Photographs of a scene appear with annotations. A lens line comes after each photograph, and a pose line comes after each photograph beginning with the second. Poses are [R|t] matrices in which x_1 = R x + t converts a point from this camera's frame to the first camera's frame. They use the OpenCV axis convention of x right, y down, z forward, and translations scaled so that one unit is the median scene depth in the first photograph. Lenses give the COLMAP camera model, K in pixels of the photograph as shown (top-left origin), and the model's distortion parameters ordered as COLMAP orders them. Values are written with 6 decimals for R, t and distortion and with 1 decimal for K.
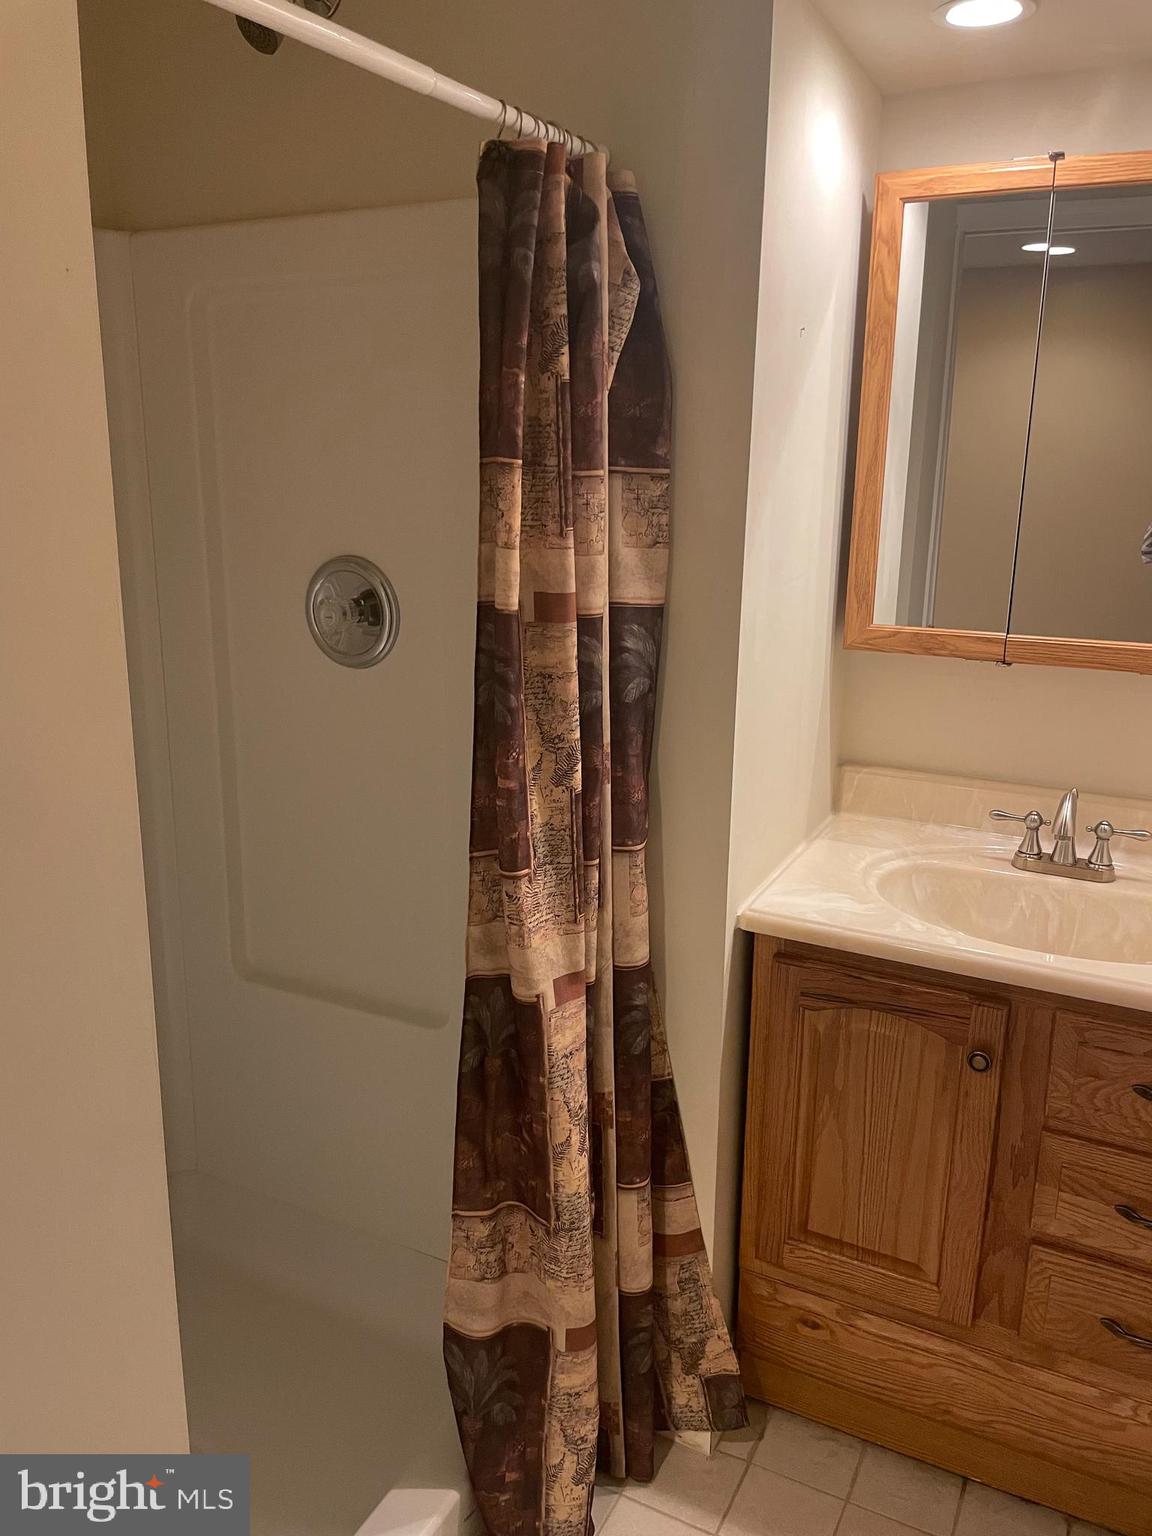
lens RADIAL K [[1168.5, 0, 576.0], [0, 1168.5, 768.0], [0, 0, 1]] dist [0.094725, -0.130626]
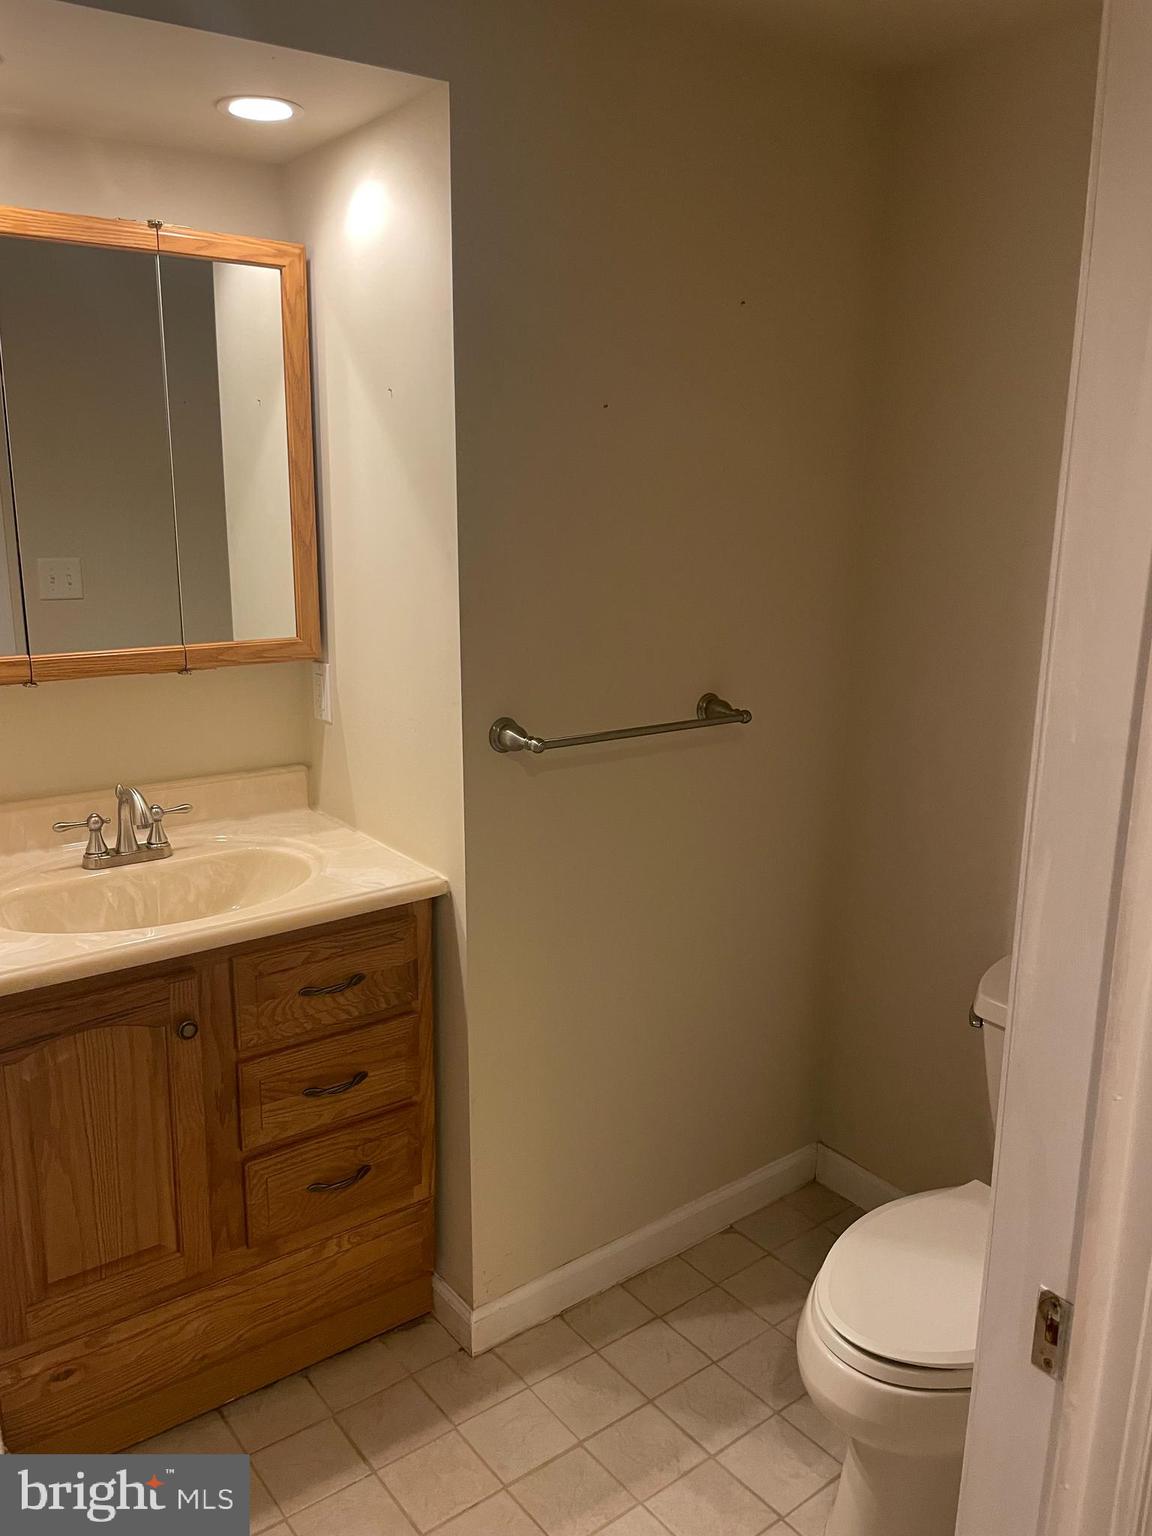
lens RADIAL K [[1168.5, 0, 576.0], [0, 1168.5, 768.0], [0, 0, 1]] dist [0.094725, -0.130626]
pose [[0.442786, -0.214364, 0.870626, -0.377199], [0.221572, 0.967045, 0.125417, -0.045151], [-0.868819, 0.137374, 0.475691, 0.107759]]
